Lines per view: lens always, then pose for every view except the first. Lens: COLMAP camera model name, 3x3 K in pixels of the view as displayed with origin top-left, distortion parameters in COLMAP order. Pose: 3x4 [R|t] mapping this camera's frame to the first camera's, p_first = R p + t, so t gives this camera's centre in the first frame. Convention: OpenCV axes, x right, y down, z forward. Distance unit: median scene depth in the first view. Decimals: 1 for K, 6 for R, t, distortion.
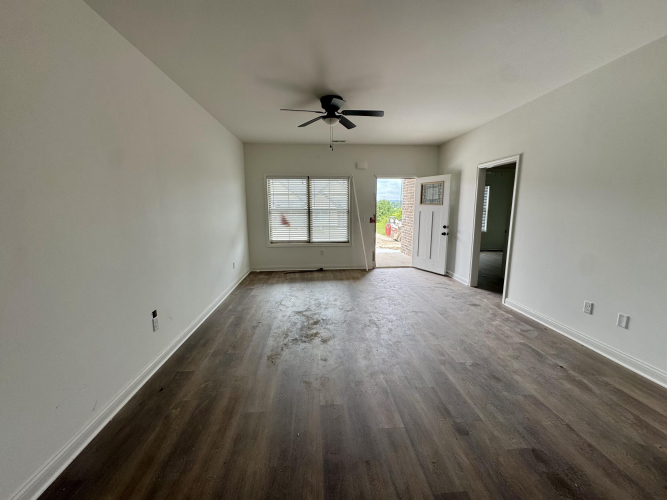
lens RADIAL K [[265.0, 0, 334.1], [0, 265.0, 249.8], [0, 0, 1]] dist [-0.002475, 0.000202]
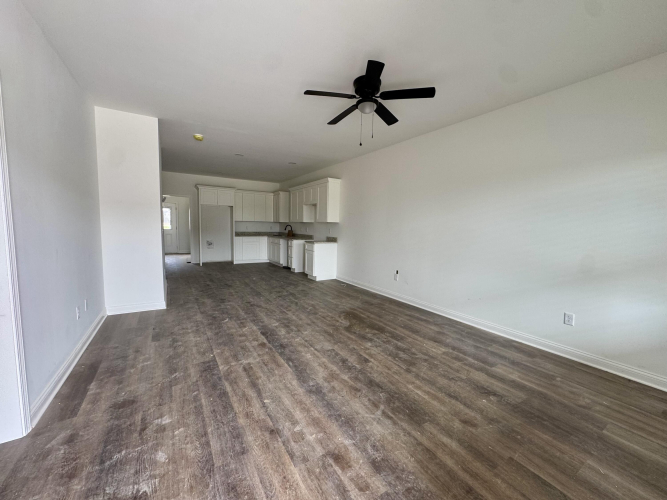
lens RADIAL K [[265.0, 0, 331.6], [0, 265.0, 247.4], [0, 0, 1]] dist [-0.002475, 0.000202]
pose [[-0.889576, 0.022172, -0.456248, 0.530321], [-0.092722, 0.969262, 0.227889, -0.278203], [0.447277, 0.245028, -0.860177, 1.974685]]
